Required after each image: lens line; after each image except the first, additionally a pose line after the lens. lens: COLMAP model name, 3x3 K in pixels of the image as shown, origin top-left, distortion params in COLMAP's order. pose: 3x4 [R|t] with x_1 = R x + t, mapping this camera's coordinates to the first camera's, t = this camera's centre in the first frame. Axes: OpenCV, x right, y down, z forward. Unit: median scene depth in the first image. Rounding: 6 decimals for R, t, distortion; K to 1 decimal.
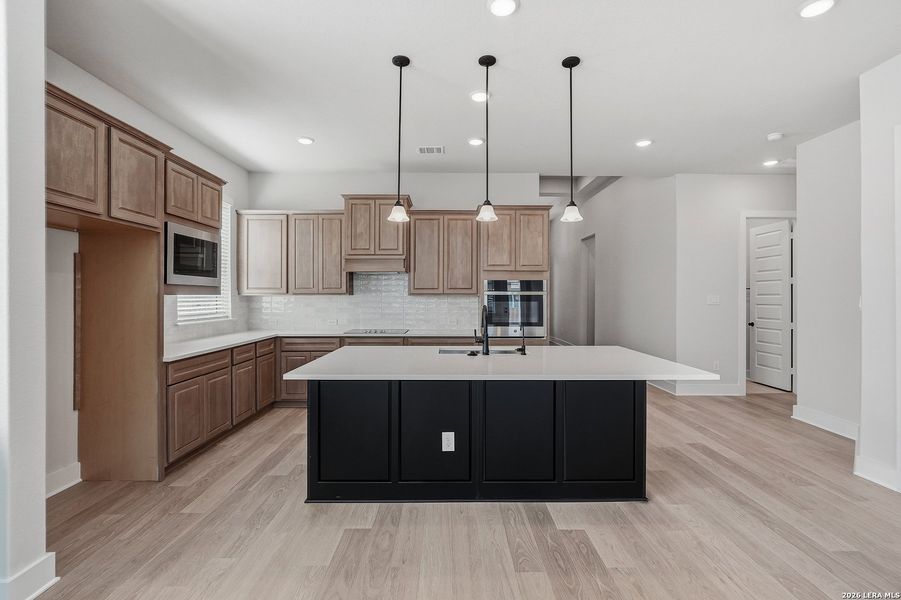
lens RADIAL K [[410.7, 0, 450.6], [0, 410.7, 295.6], [0, 0, 1]] dist [-0.005510, 0.000822]
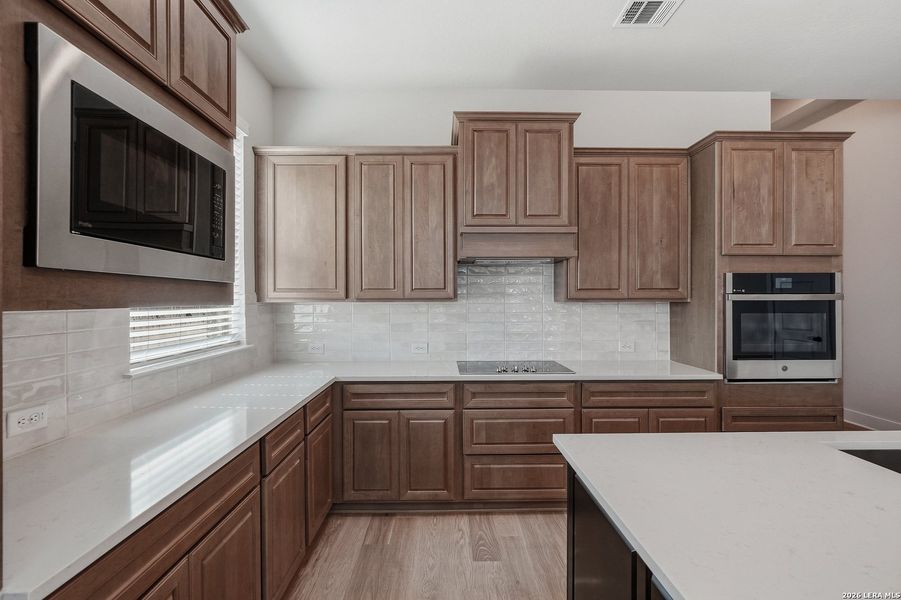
lens RADIAL K [[412.7, 0, 449.5], [0, 412.7, 300.9], [0, 0, 1]] dist [-0.007348, 0.000196]
pose [[0.999992, -0.002969, 0.002850, -0.300871], [0.002955, 0.999983, 0.004956, -0.005722], [-0.002865, -0.004947, 0.999984, 0.512373]]
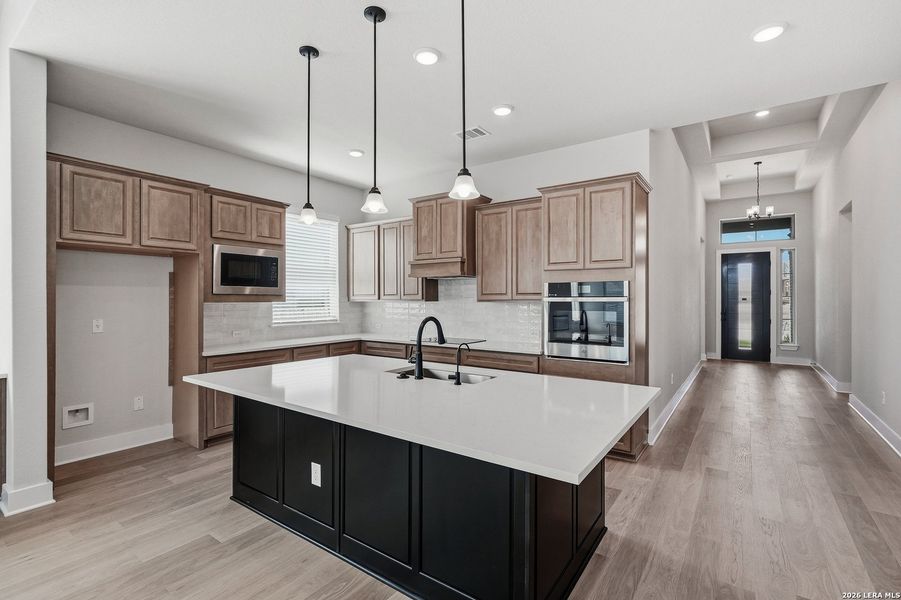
lens RADIAL K [[417.7, 0, 446.6], [0, 417.7, 297.8], [0, 0, 1]] dist [-0.006860, 0.000128]
pose [[0.807520, -0.003026, -0.589833, 0.436133], [0.001654, 0.999995, -0.002866, -0.007896], [0.589838, 0.001339, 0.807520, 0.268979]]
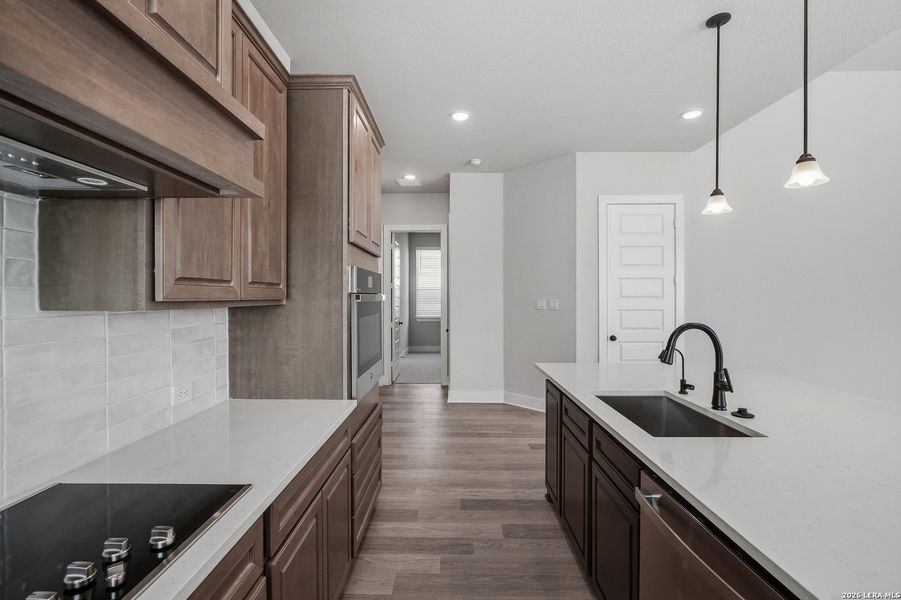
lens RADIAL K [[412.7, 0, 449.5], [0, 412.7, 300.9], [0, 0, 1]] dist [-0.007348, 0.000196]
pose [[0.020576, -0.011123, 0.999726, -0.351739], [-0.000074, 0.999938, 0.011127, -0.008898], [-0.999788, -0.000303, 0.020574, 0.974759]]
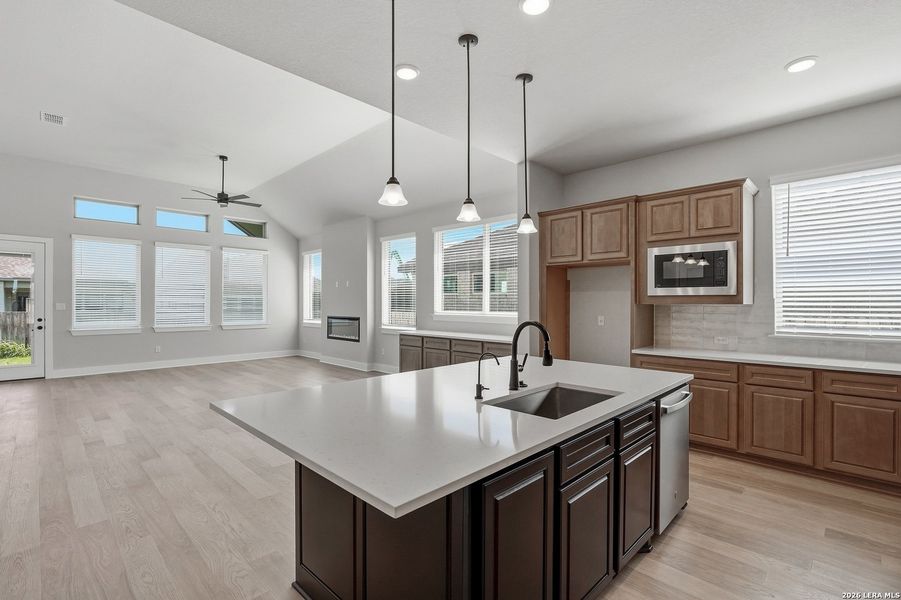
lens RADIAL K [[412.7, 0, 449.5], [0, 412.7, 300.9], [0, 0, 1]] dist [-0.007348, 0.000196]
pose [[-0.707547, -0.003784, -0.706656, 0.476252], [-0.000227, 0.999987, -0.005128, -0.003638], [0.706666, -0.003468, -0.707538, 1.020609]]
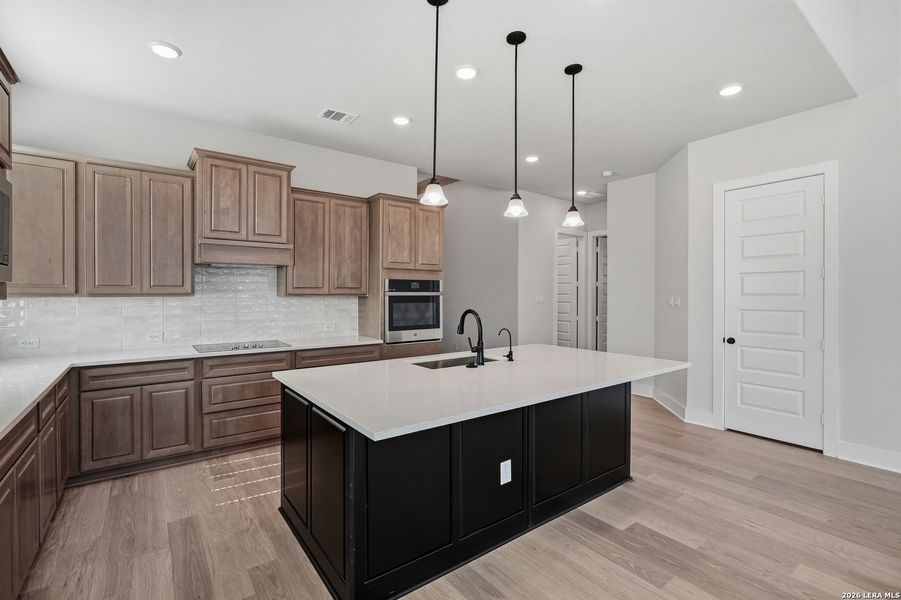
lens RADIAL K [[409.9, 0, 446.4], [0, 409.9, 295.7], [0, 0, 1]] dist [-0.006680, -0.000059]
pose [[0.808726, -0.002746, 0.588180, -0.357953], [-0.002205, 0.999968, 0.007702, -0.009784], [-0.588182, -0.007526, 0.808694, 0.230798]]
